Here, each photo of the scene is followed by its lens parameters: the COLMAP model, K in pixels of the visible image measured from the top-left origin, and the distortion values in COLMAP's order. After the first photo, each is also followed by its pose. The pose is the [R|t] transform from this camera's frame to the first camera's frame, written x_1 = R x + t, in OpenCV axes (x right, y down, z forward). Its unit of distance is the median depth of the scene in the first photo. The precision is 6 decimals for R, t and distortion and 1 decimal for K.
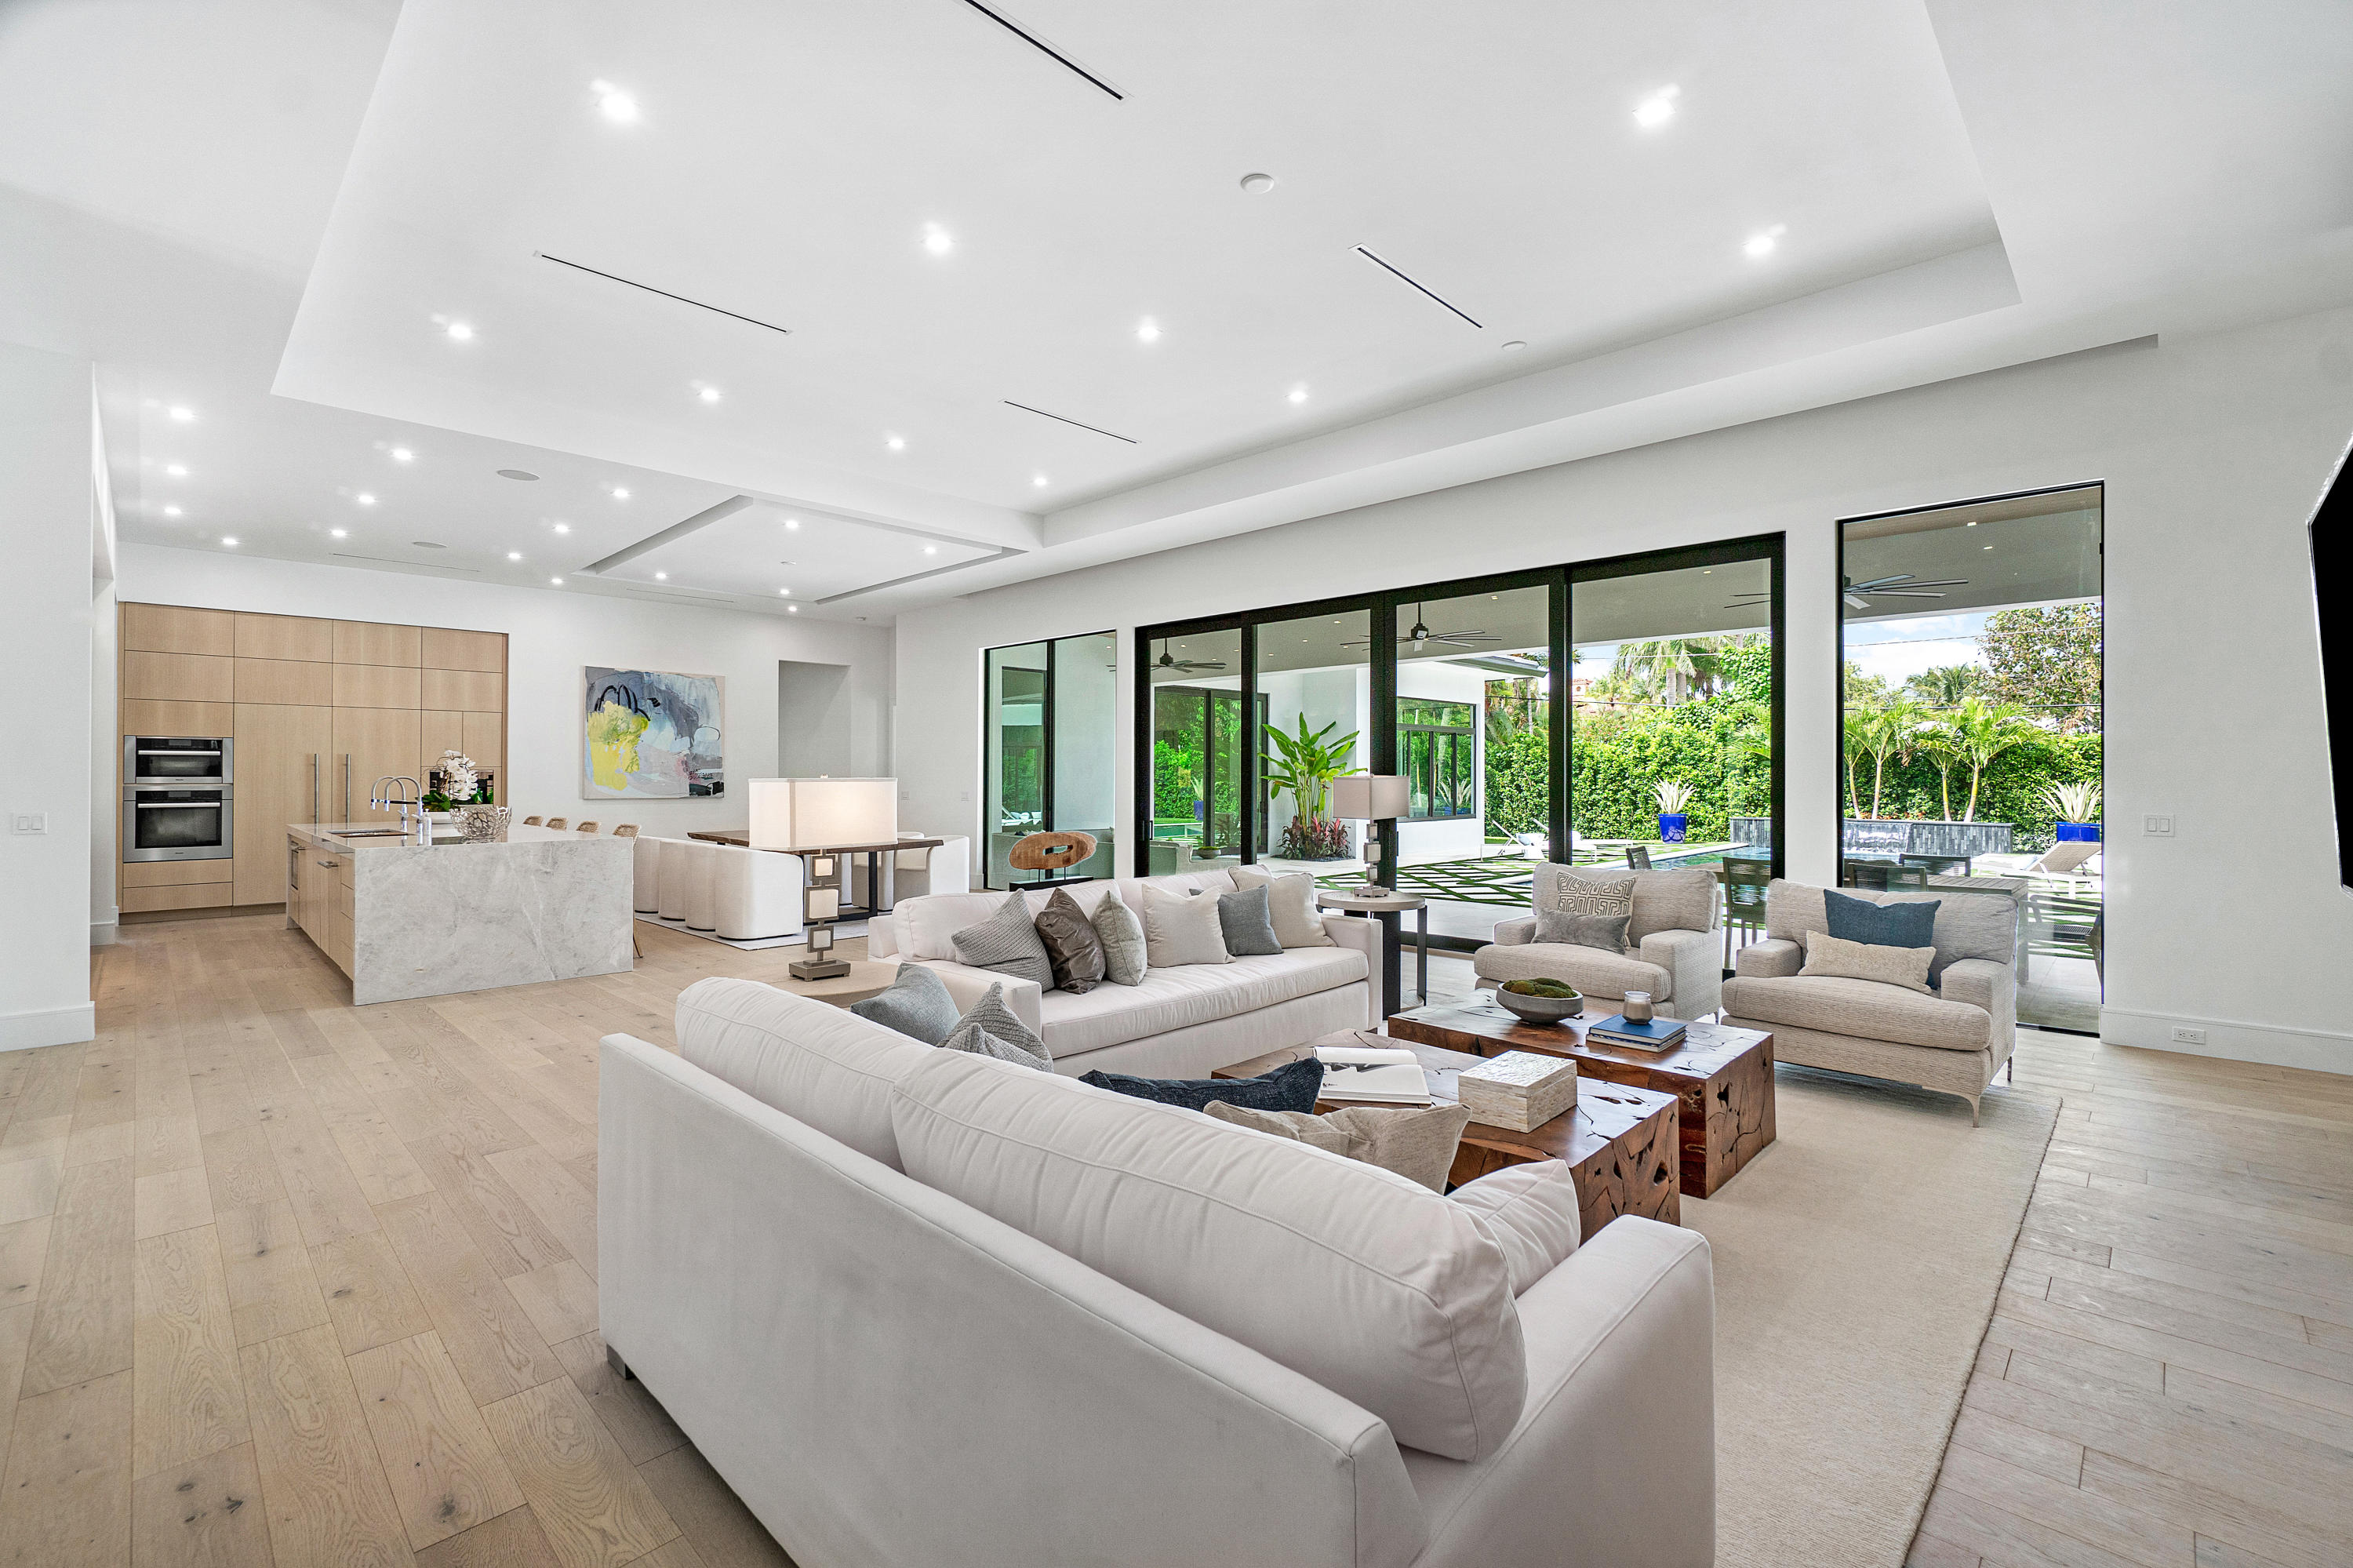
lens RADIAL K [[1023.5, 0, 1164.1], [0, 1023.5, 774.8], [0, 0, 1]] dist [-0.001500, -0.000050]
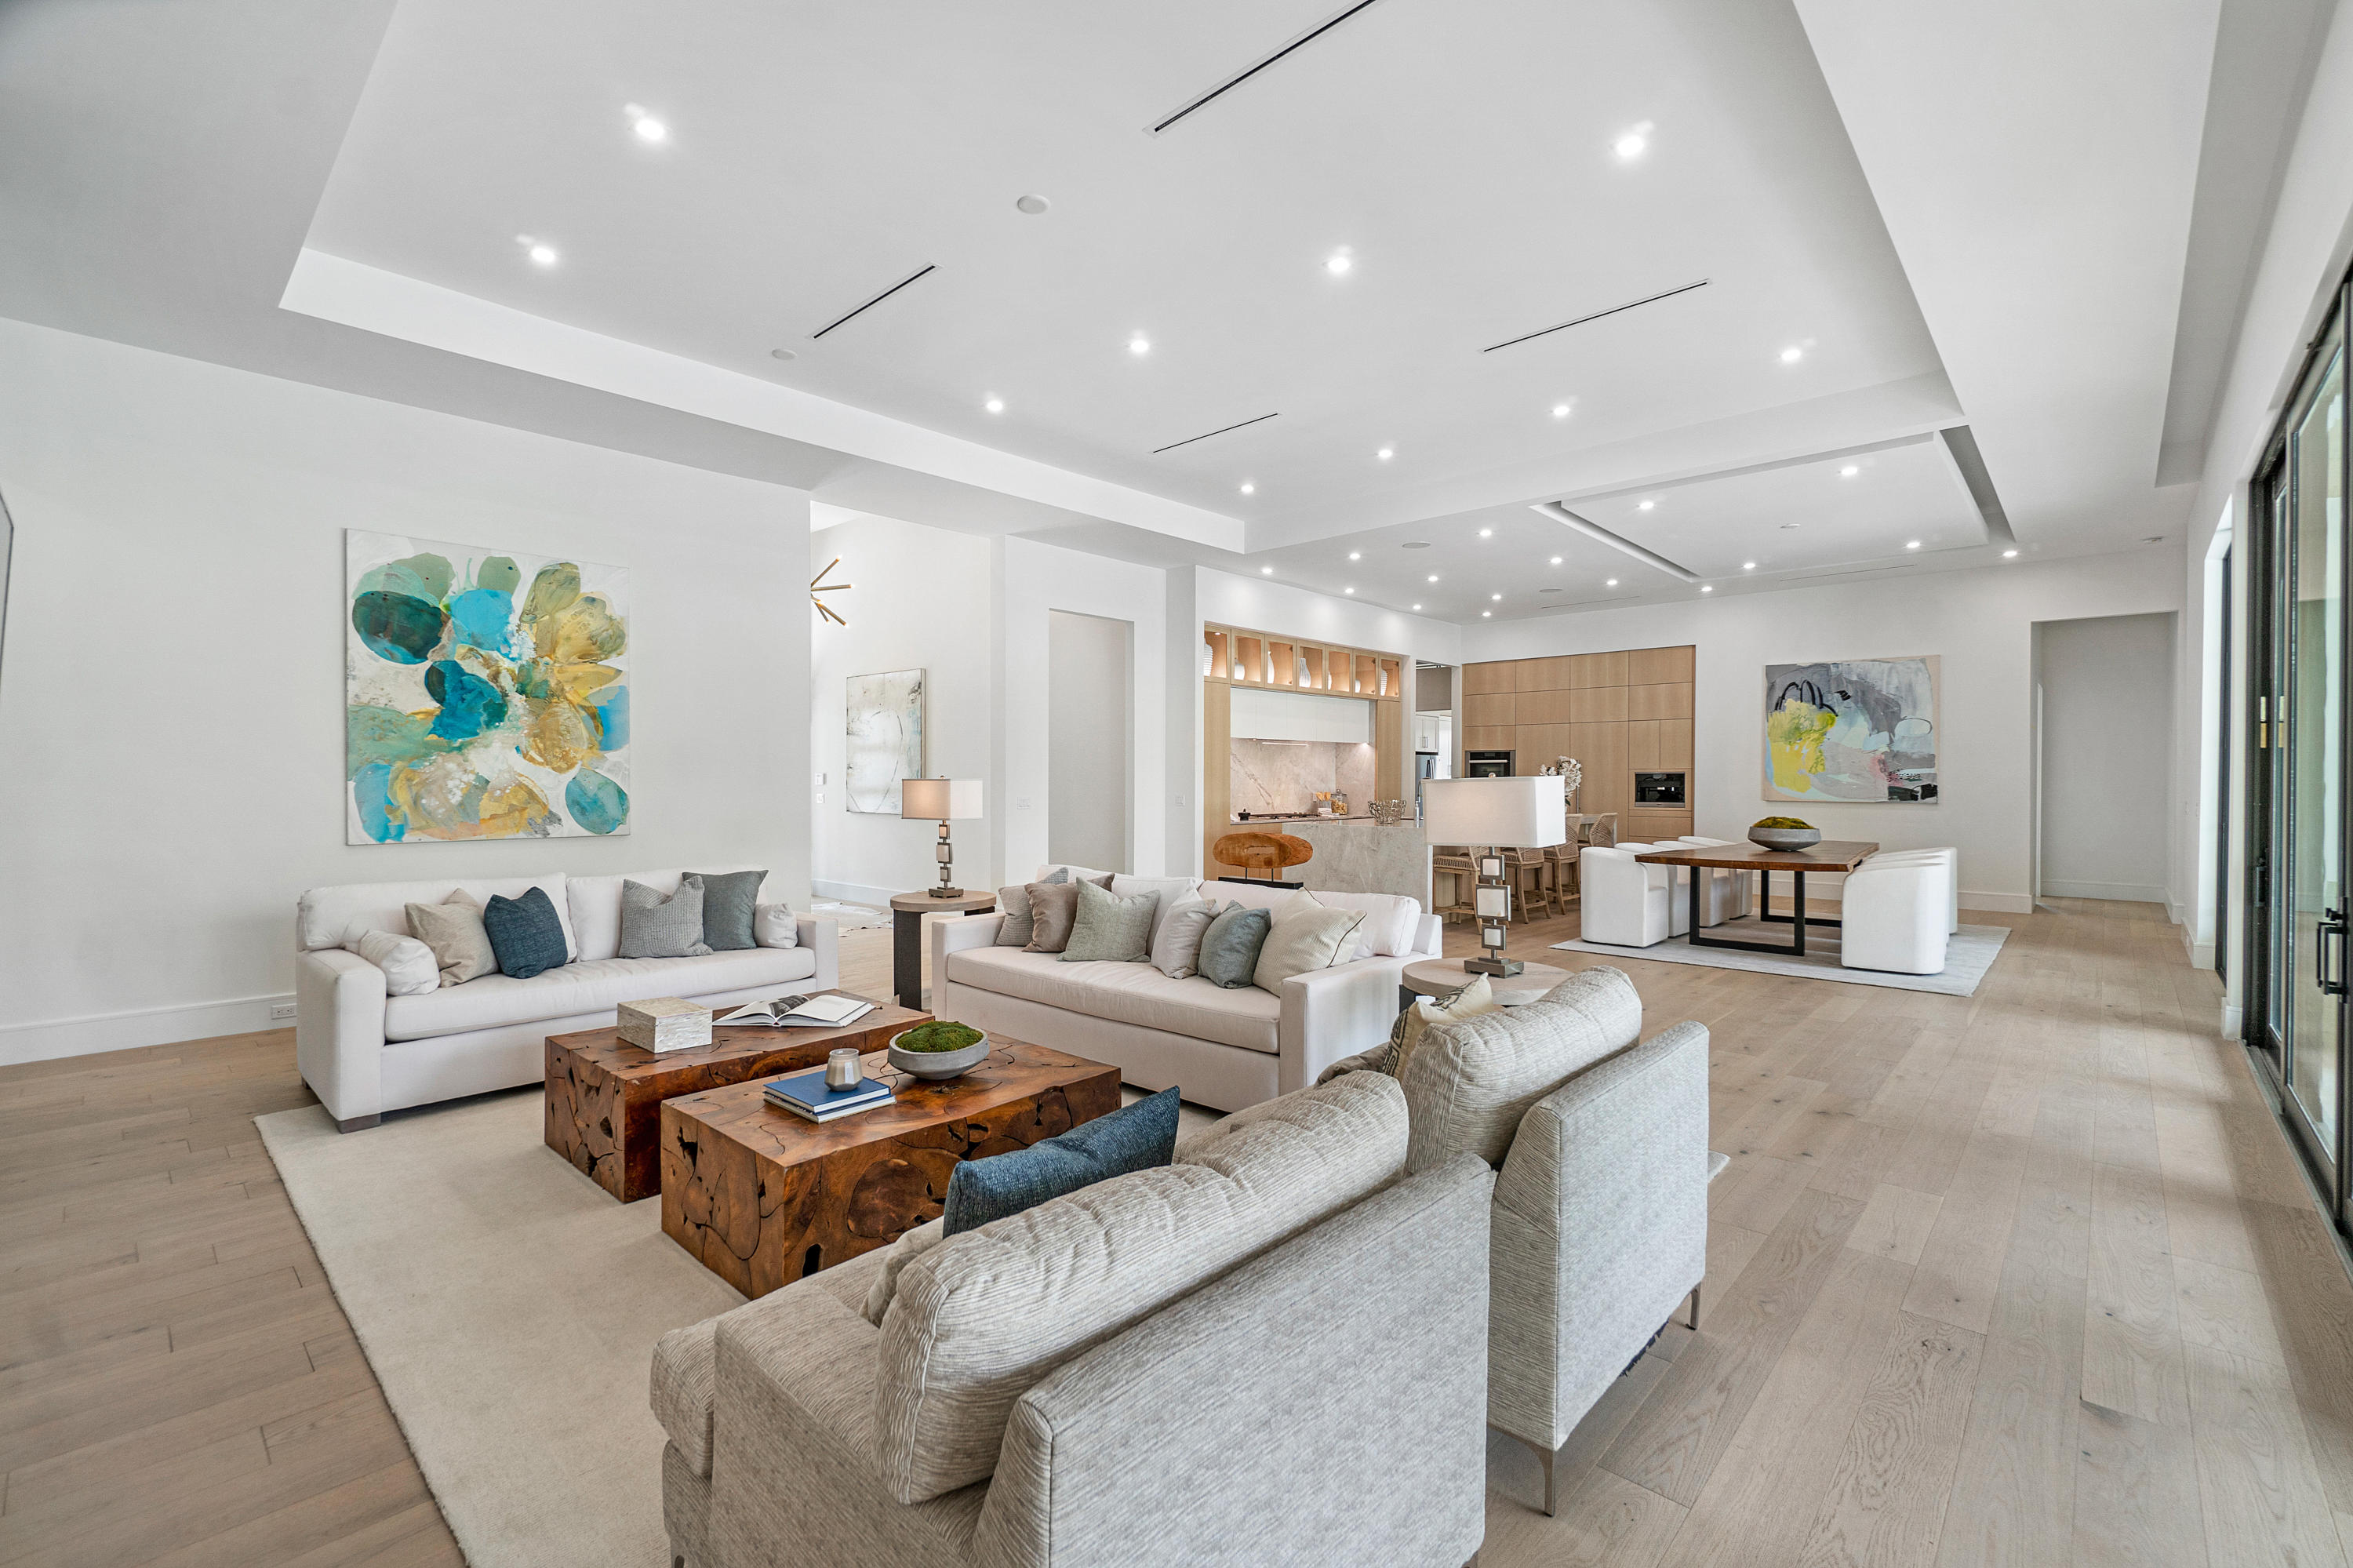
lens RADIAL K [[1034.7, 0, 1176.5], [0, 1034.7, 784.0], [0, 0, 1]] dist [-0.001760, -0.000118]
pose [[0.046315, 0.006137, -0.998908, 0.375255], [0.000914, 0.999980, 0.006186, 0.001092], [0.998926, -0.001199, 0.046309, 0.358952]]
